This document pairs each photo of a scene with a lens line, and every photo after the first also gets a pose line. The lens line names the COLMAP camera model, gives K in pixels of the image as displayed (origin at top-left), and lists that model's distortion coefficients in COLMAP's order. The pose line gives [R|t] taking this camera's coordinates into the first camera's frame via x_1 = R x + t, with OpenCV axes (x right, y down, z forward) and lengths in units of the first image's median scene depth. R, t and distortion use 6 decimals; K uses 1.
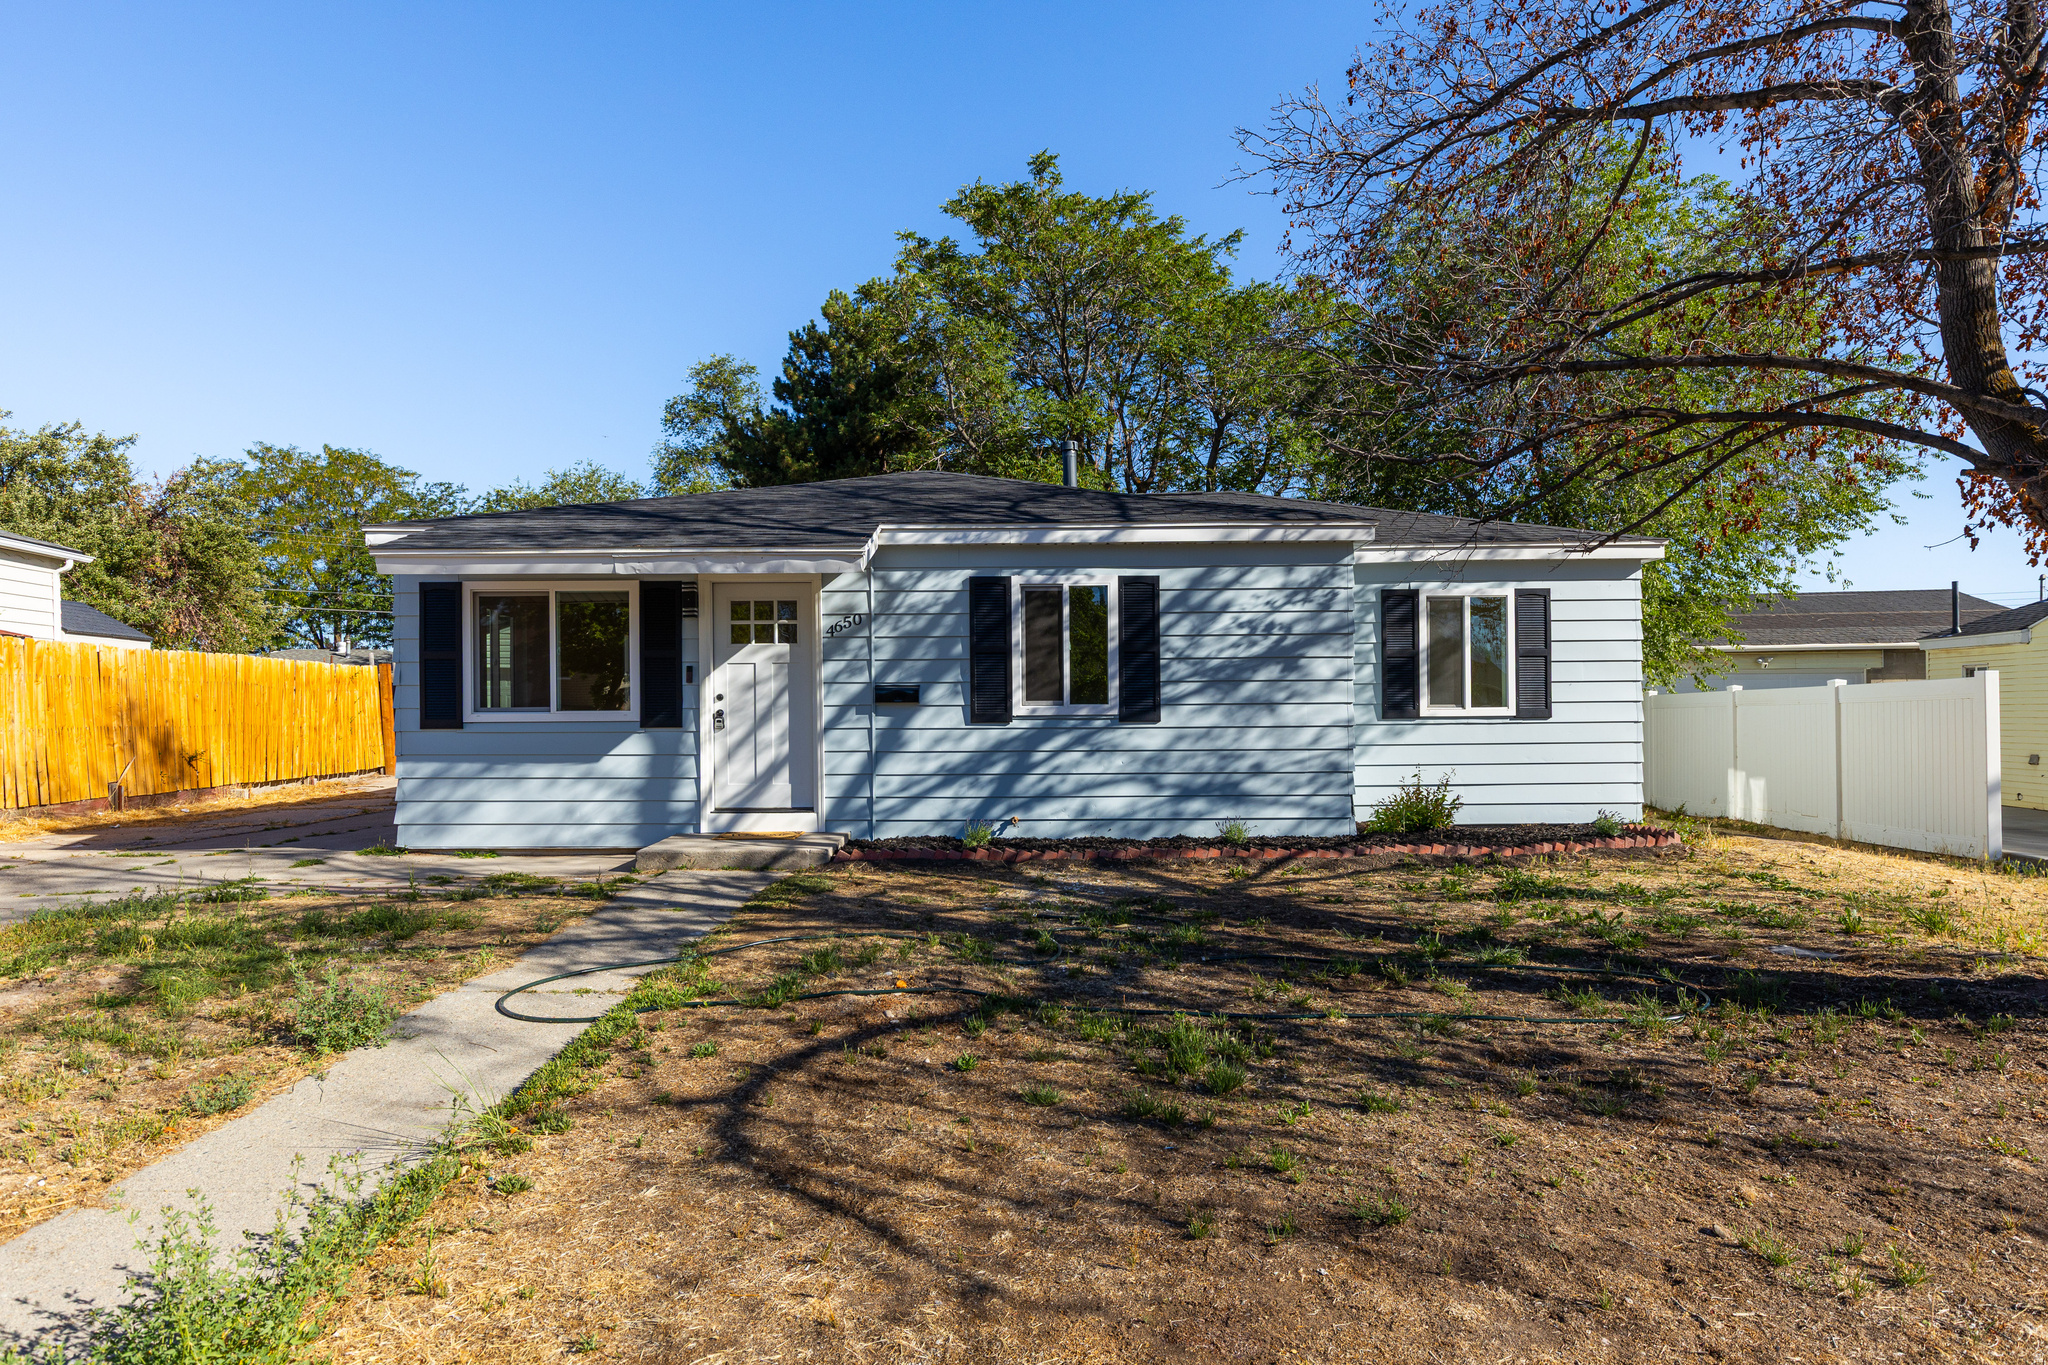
lens RADIAL K [[1130.5, 0, 1024.8], [0, 1130.5, 670.1], [0, 0, 1]] dist [-0.054069, 0.000065]
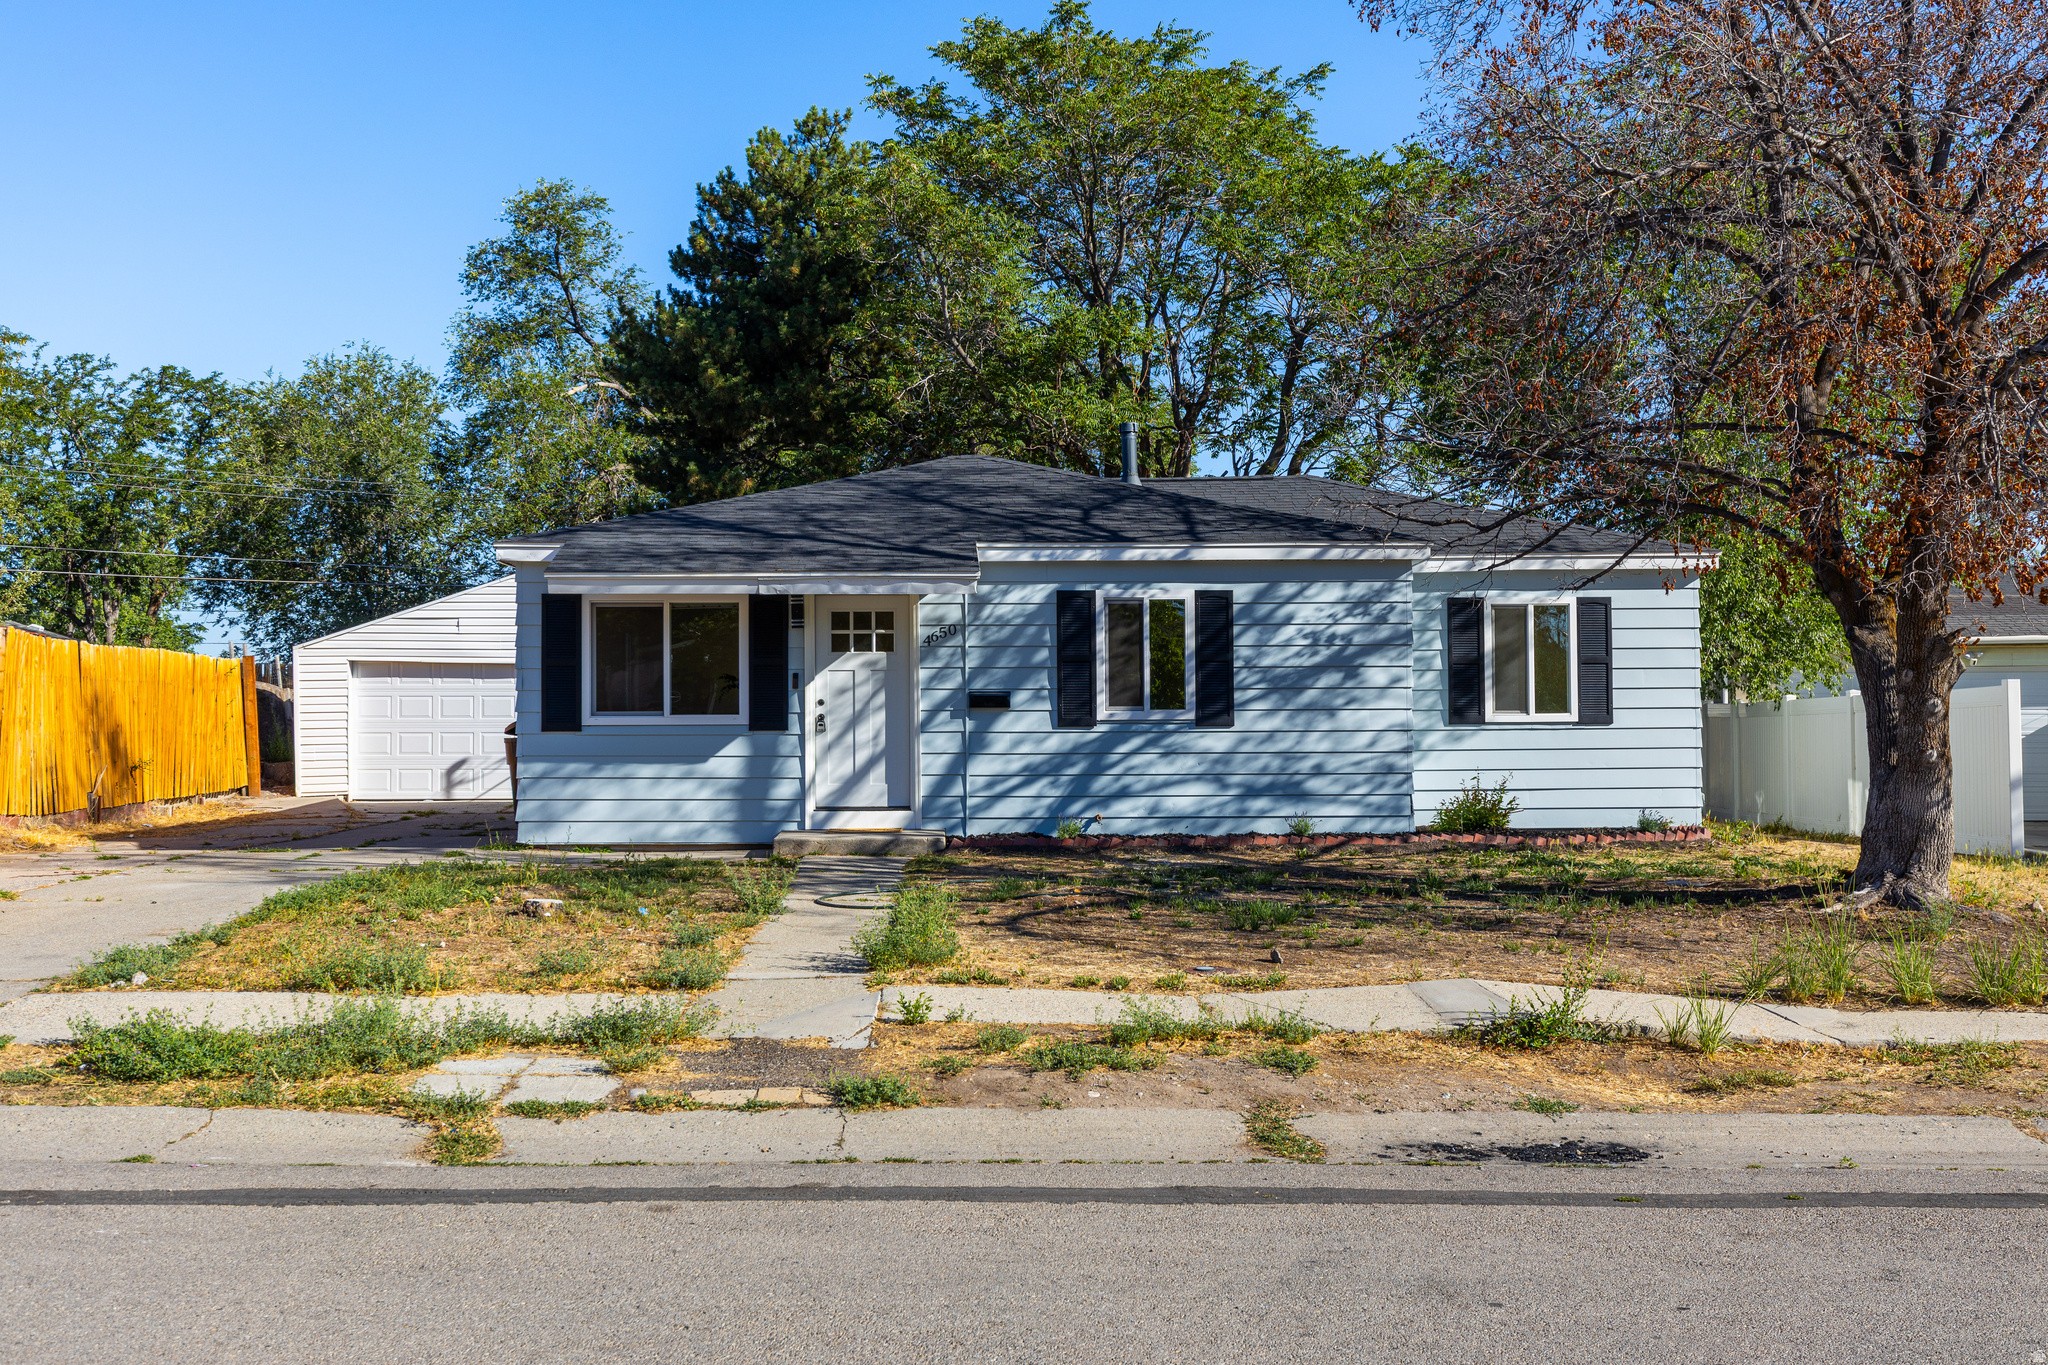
lens RADIAL K [[2055.5, 0, 1022.2], [0, 2055.5, 684.4], [0, 0, 1]] dist [-0.008908, 0.000000]
pose [[0.999402, 0.002814, 0.034453, -0.141341], [-0.003495, 0.999799, 0.019723, -0.030693], [-0.034390, -0.019832, 0.999212, -0.932461]]
